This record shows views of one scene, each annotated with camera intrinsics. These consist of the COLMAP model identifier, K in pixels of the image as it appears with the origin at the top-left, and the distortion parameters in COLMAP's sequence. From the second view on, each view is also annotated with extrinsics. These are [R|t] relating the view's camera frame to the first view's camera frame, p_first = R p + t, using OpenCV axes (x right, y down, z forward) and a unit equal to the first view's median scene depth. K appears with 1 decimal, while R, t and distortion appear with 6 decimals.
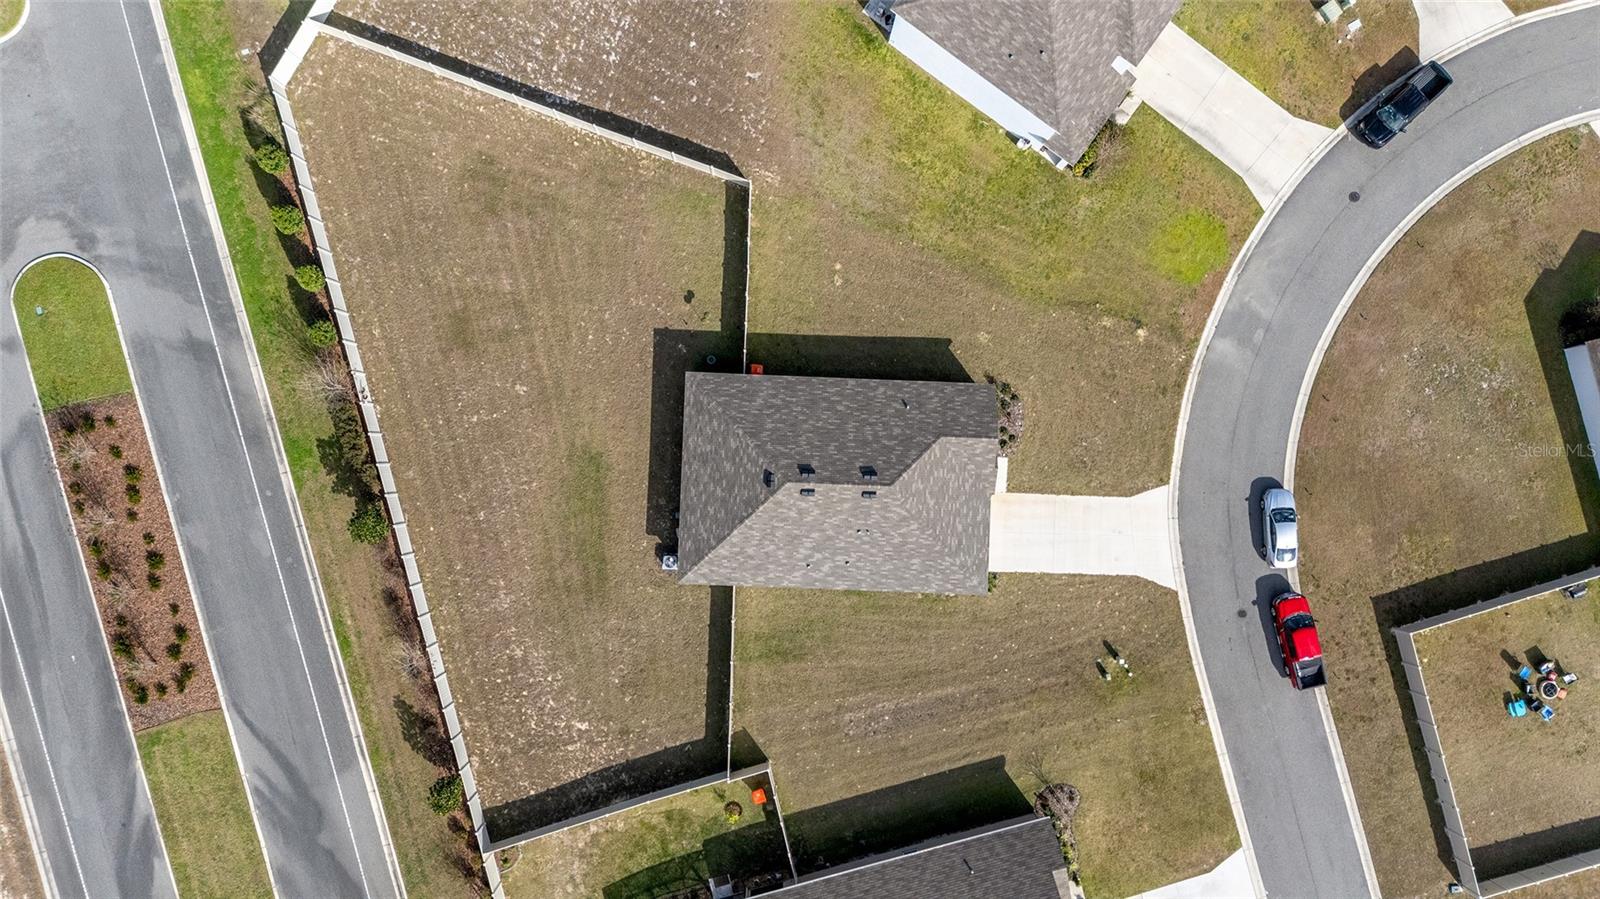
lens RADIAL K [[1163.5, 0, 800.0], [0, 1163.5, 449.5], [0, 0, 1]] dist [0.063153, -0.065790]
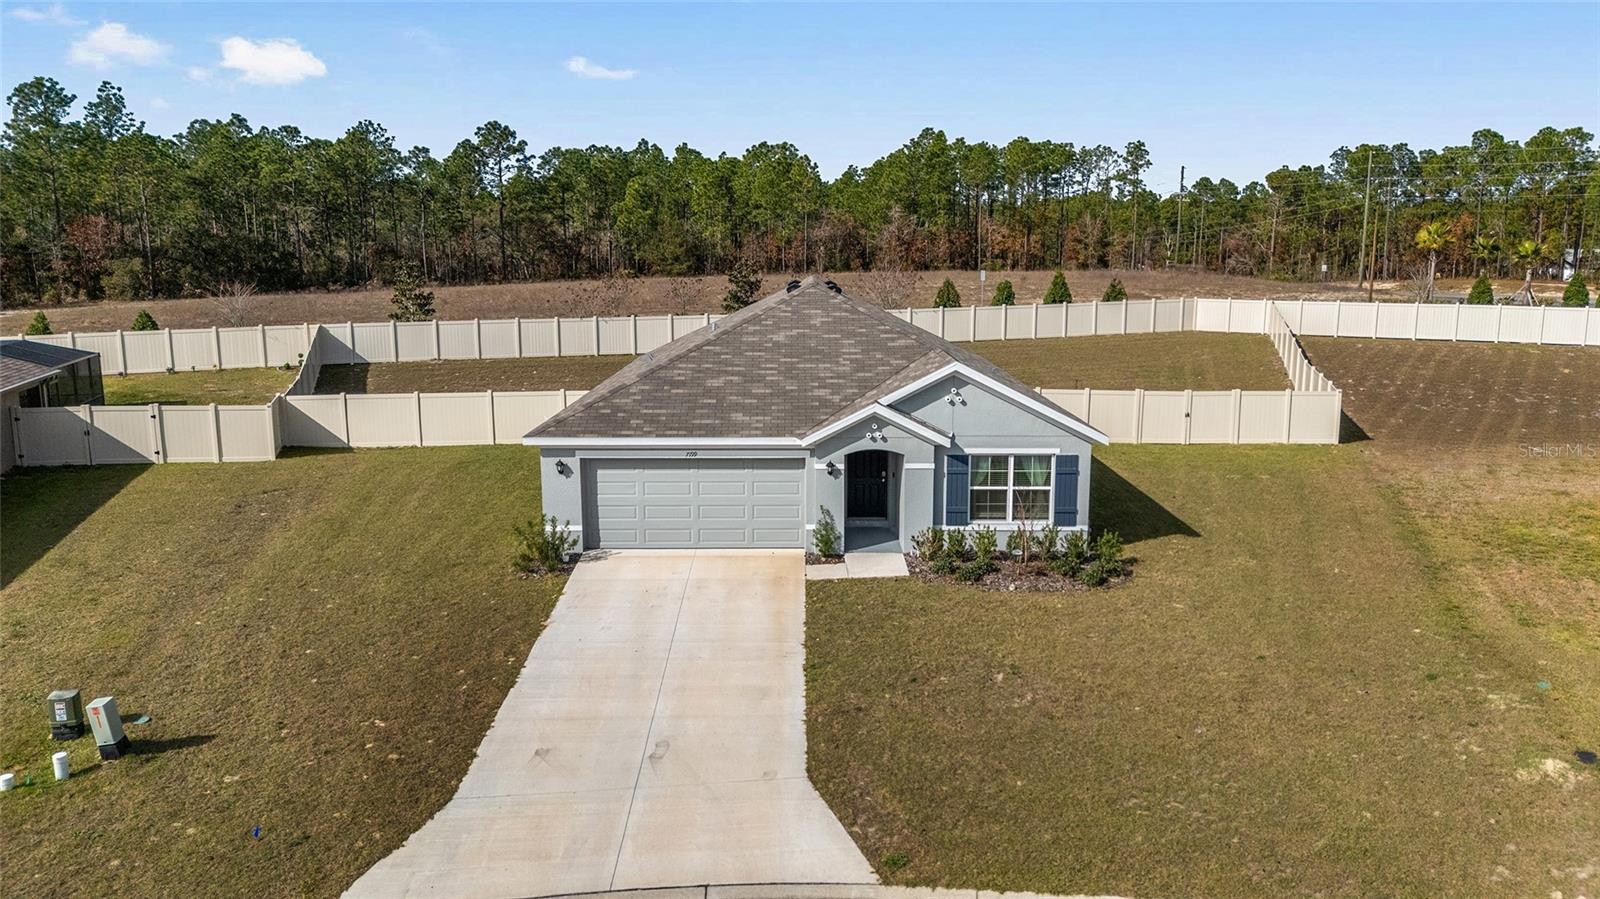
lens RADIAL K [[1163.5, 0, 800.0], [0, 1163.5, 449.5], [0, 0, 1]] dist [0.063153, -0.065790]
pose [[0.035299, 0.147172, -0.988481, 0.498758], [-0.999374, 0.002921, -0.035253, 0.050179], [-0.002301, 0.989107, 0.147183, 0.910201]]
